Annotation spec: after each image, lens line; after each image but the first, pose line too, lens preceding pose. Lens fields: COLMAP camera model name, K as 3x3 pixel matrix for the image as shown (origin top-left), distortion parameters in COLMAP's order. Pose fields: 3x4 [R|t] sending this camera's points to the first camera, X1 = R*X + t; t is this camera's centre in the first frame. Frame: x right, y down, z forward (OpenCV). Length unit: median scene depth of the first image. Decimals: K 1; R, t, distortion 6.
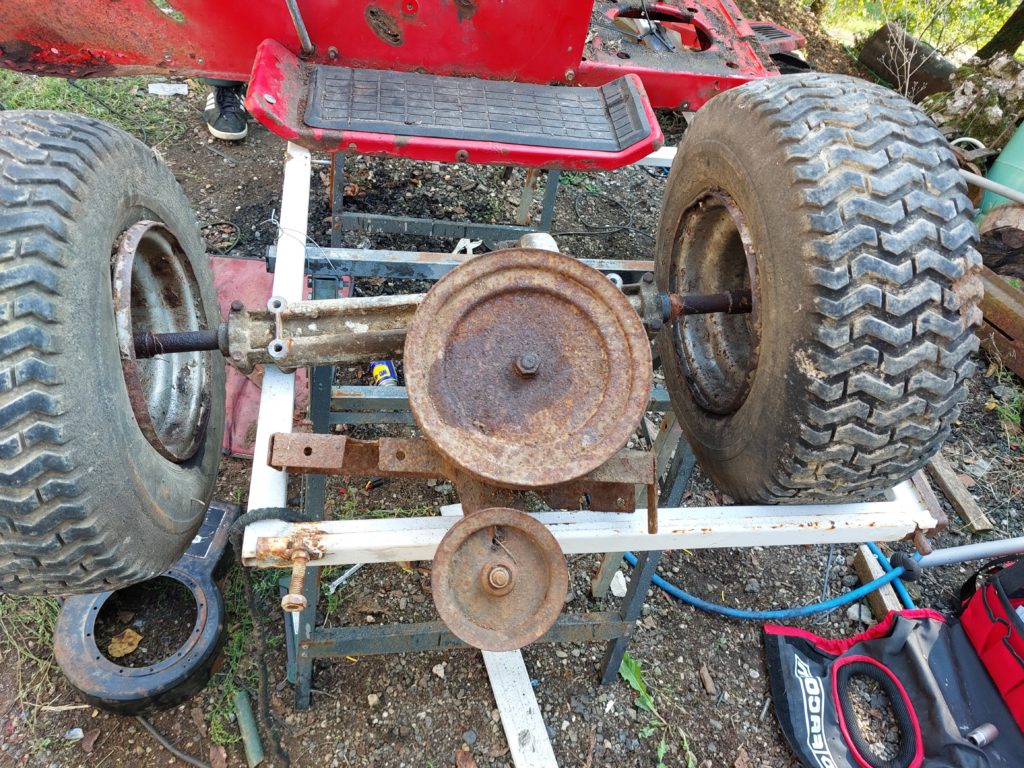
lens RADIAL K [[732.6, 0, 512.0], [0, 732.6, 384.0], [0, 0, 1]] dist [0.064291, -0.074602]
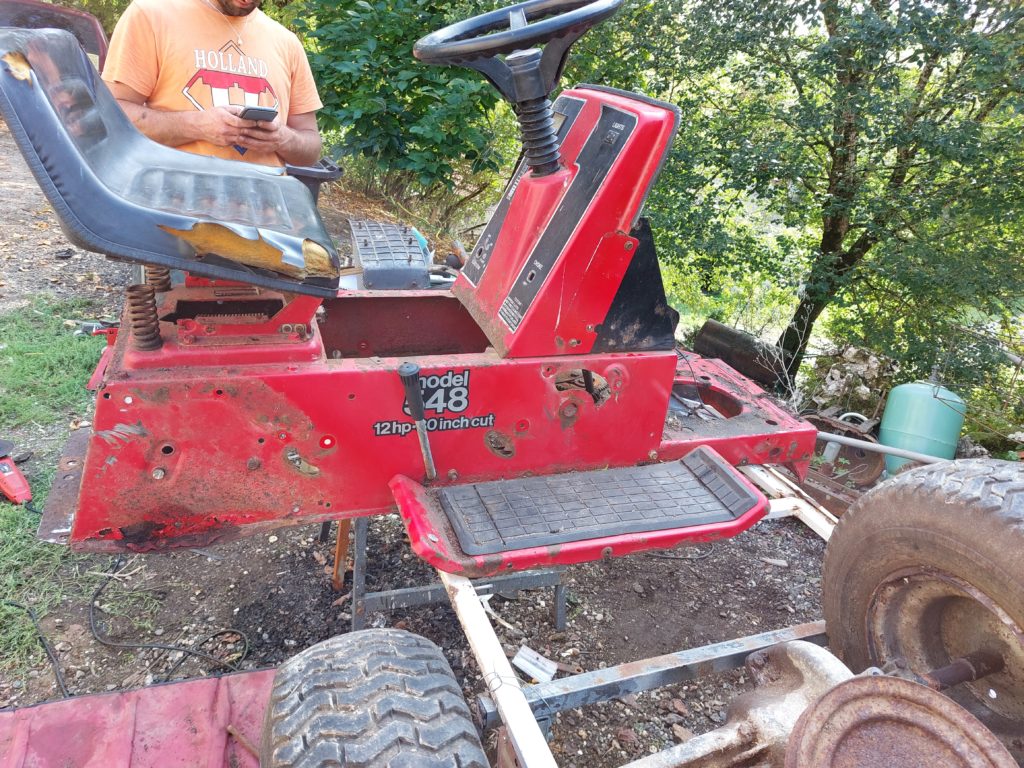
lens RADIAL K [[732.6, 0, 512.0], [0, 732.6, 384.0], [0, 0, 1]] dist [0.064291, -0.074602]
pose [[0.967705, -0.139708, 0.209829, -0.199449], [0.208928, 0.910247, -0.357490, -0.096023], [-0.141052, 0.389784, 0.910040, -0.006511]]
